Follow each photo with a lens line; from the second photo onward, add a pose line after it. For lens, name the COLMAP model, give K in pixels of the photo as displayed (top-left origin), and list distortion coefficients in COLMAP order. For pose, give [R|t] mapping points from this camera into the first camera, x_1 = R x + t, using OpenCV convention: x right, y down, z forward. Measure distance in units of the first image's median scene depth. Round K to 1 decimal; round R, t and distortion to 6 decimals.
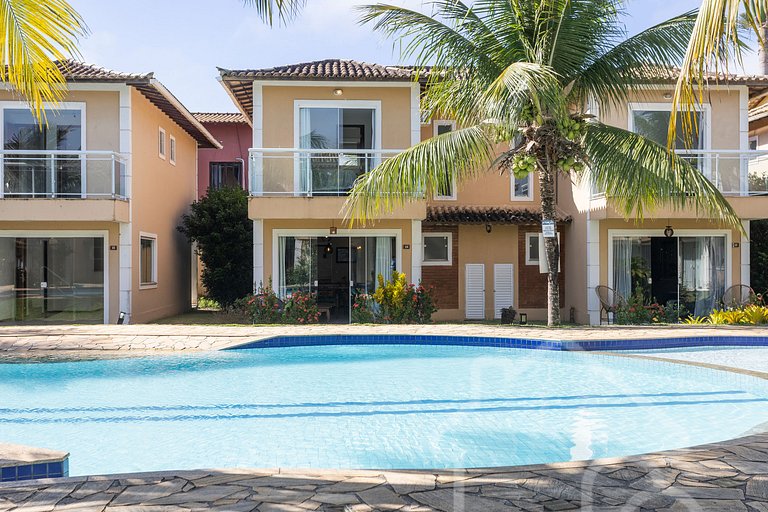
lens RADIAL K [[958.7, 0, 396.1], [0, 958.7, 244.5], [0, 0, 1]] dist [0.030323, -0.035694]
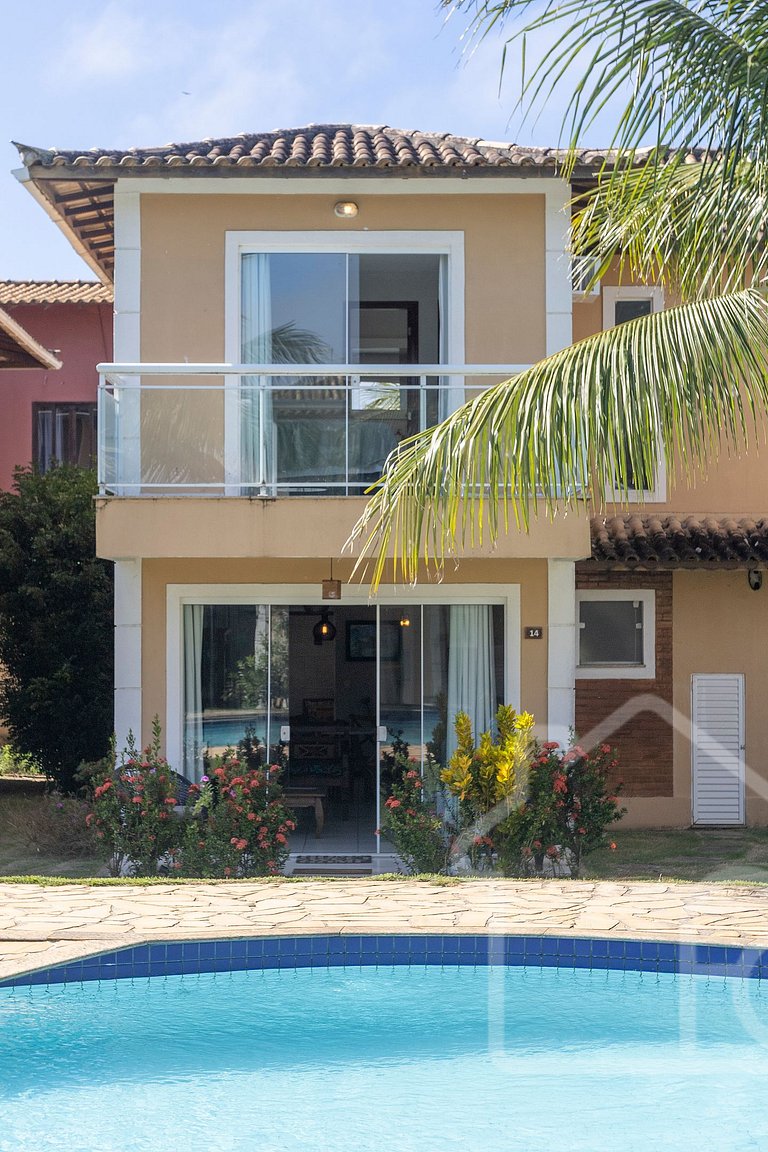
lens RADIAL K [[2166.5, 0, 384.0], [0, 2166.5, 576.0], [0, 0, 1]] dist [-0.007002, -0.075256]
pose [[0.998764, -0.000316, -0.049693, -0.004991], [0.000083, 0.999989, -0.004707, -0.015353], [0.049694, 0.004697, 0.998753, 0.178118]]
